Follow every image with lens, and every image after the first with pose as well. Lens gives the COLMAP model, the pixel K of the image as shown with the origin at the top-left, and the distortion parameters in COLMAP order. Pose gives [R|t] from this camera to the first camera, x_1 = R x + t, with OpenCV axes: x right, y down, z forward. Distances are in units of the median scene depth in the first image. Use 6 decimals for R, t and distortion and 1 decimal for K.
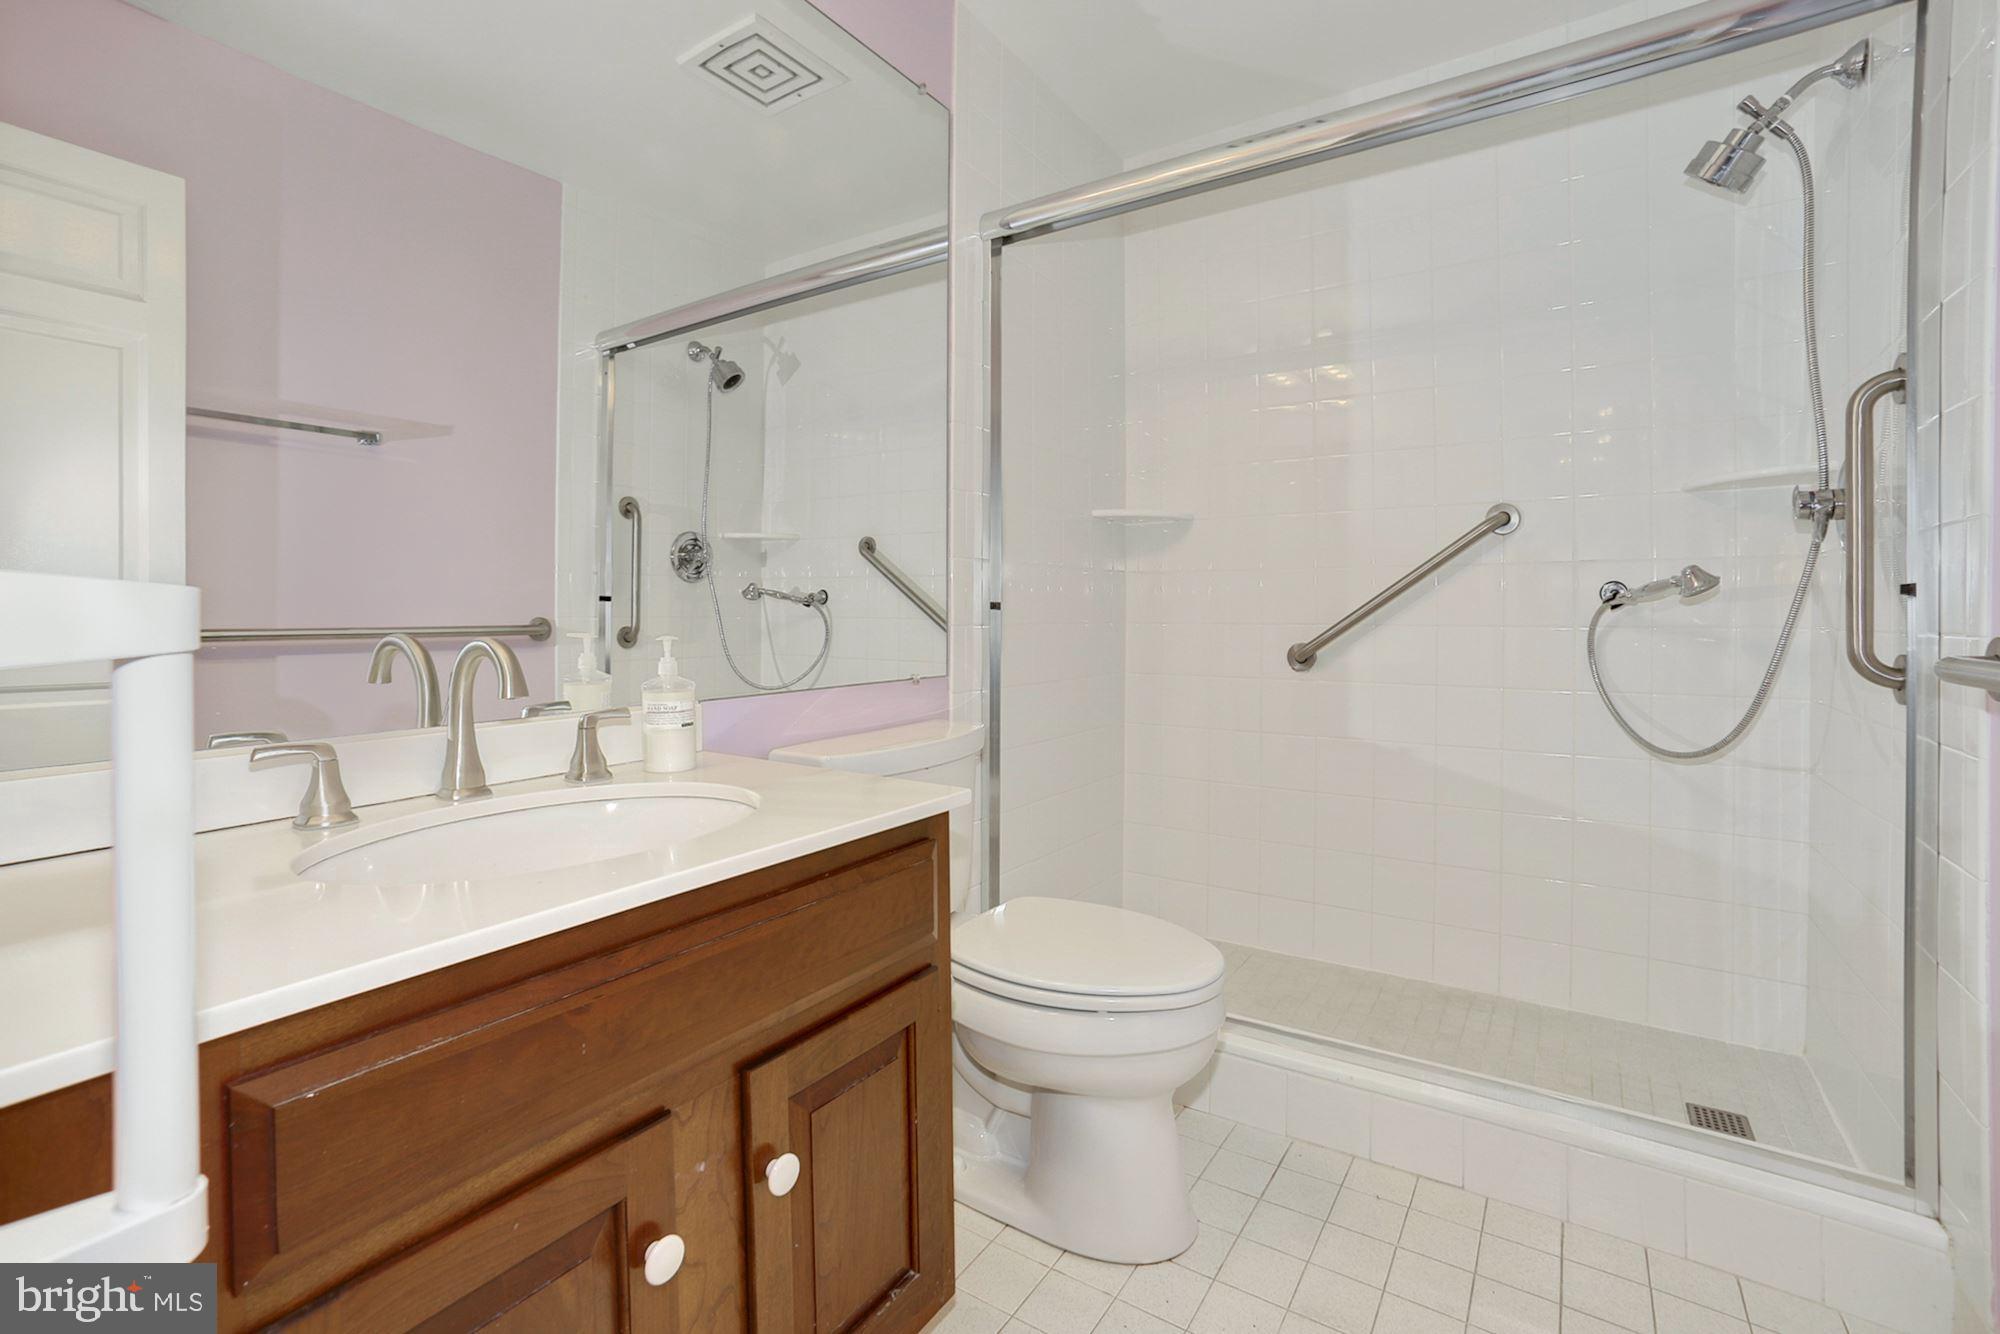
lens RADIAL K [[816.9, 0, 1002.5], [0, 816.9, 636.6], [0, 0, 1]] dist [-0.056352, 0.027000]
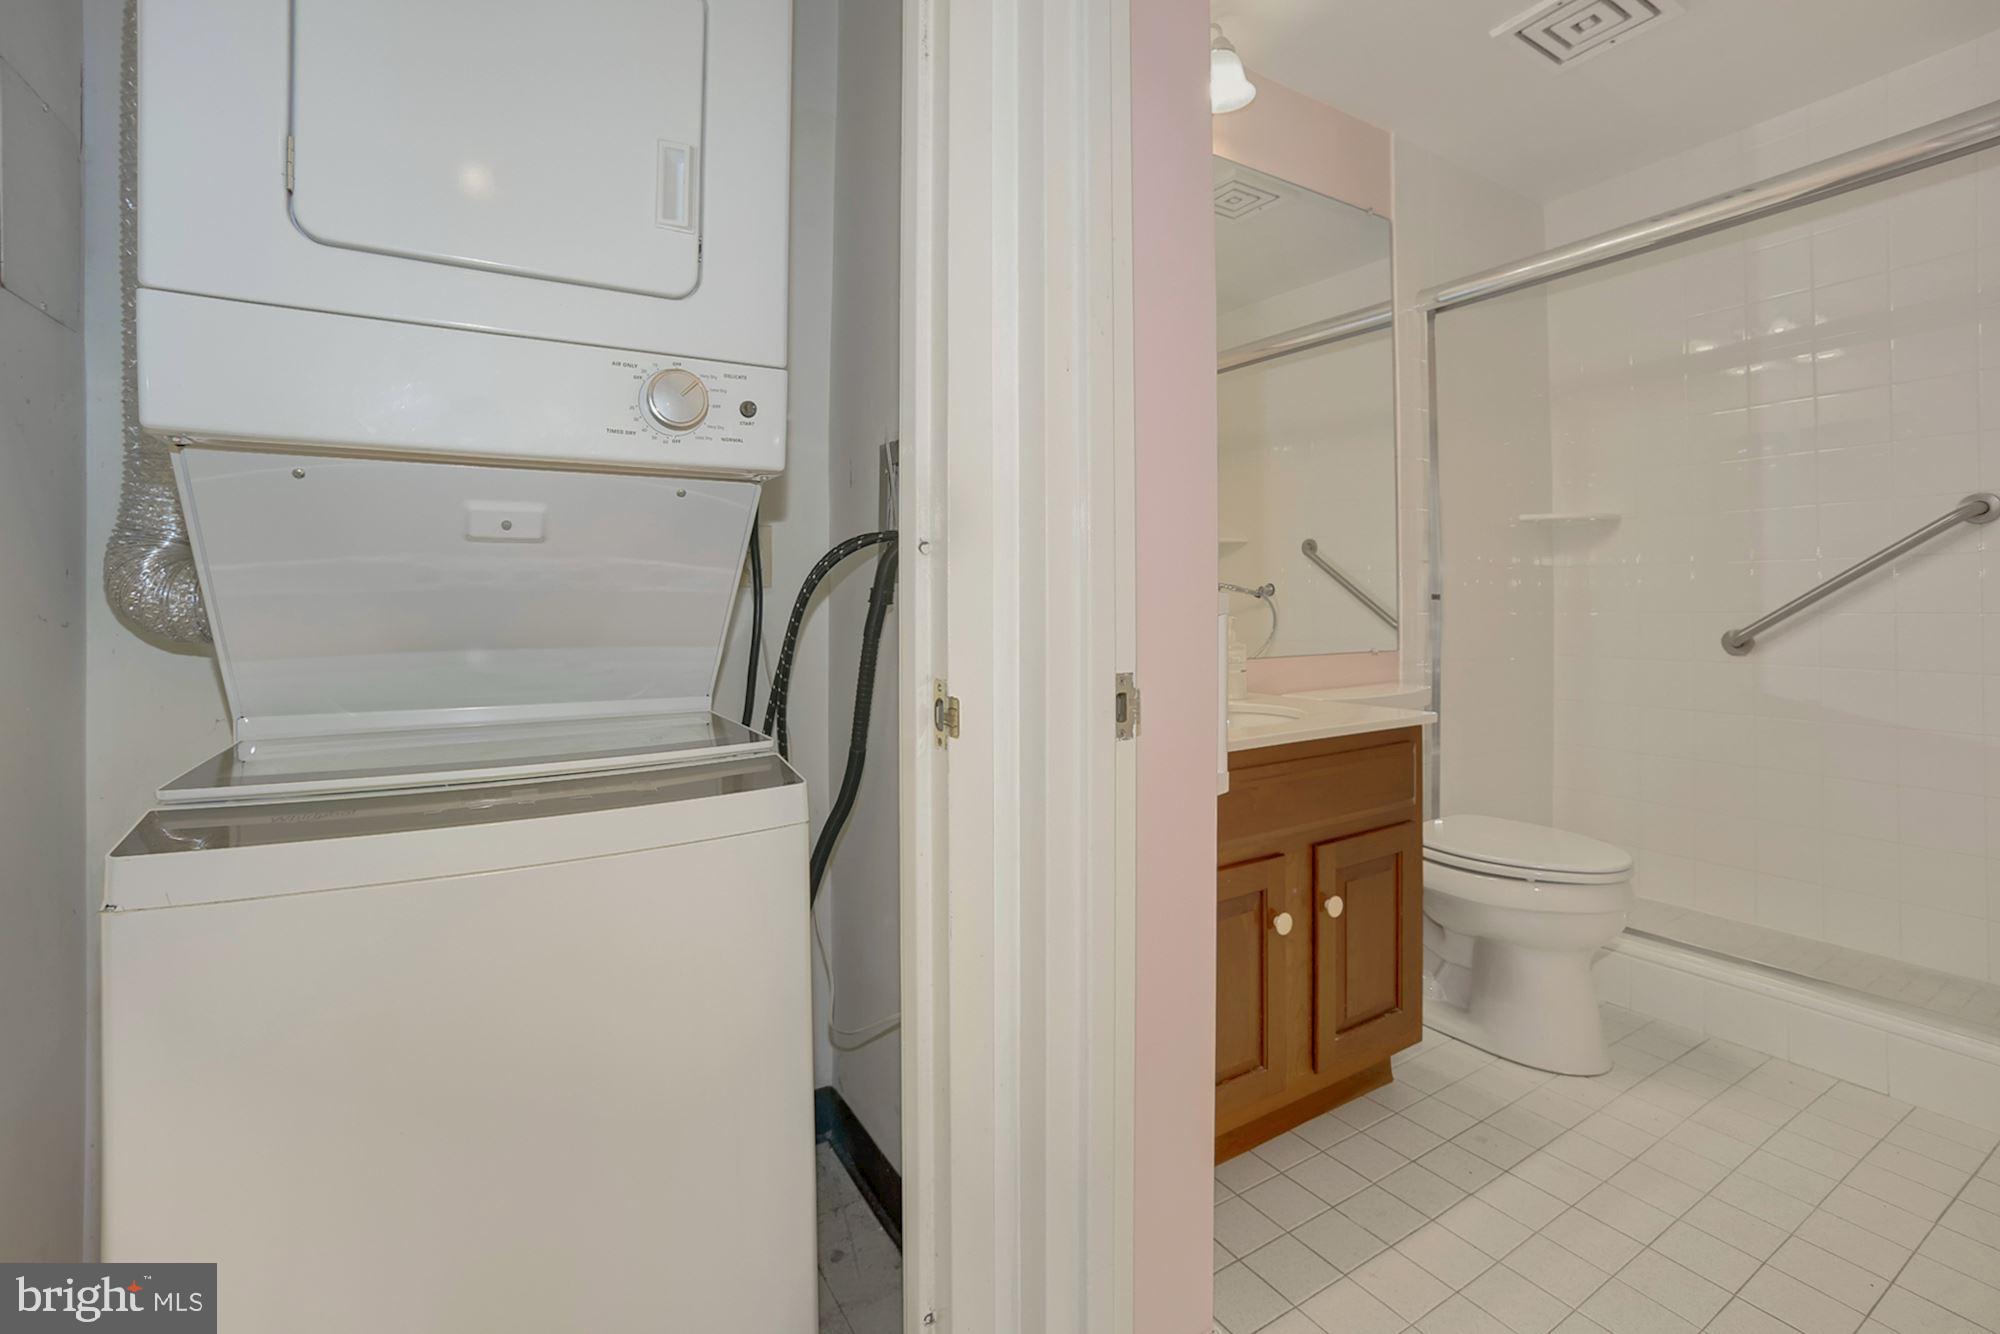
lens RADIAL K [[887.3, 0, 990.3], [0, 887.3, 588.5], [0, 0, 1]] dist [-0.067603, 0.024654]
pose [[0.905207, -0.008151, -0.424892, -0.077557], [-0.010756, 0.999056, -0.042081, 0.018467], [0.424834, 0.042662, 0.904265, -0.697027]]
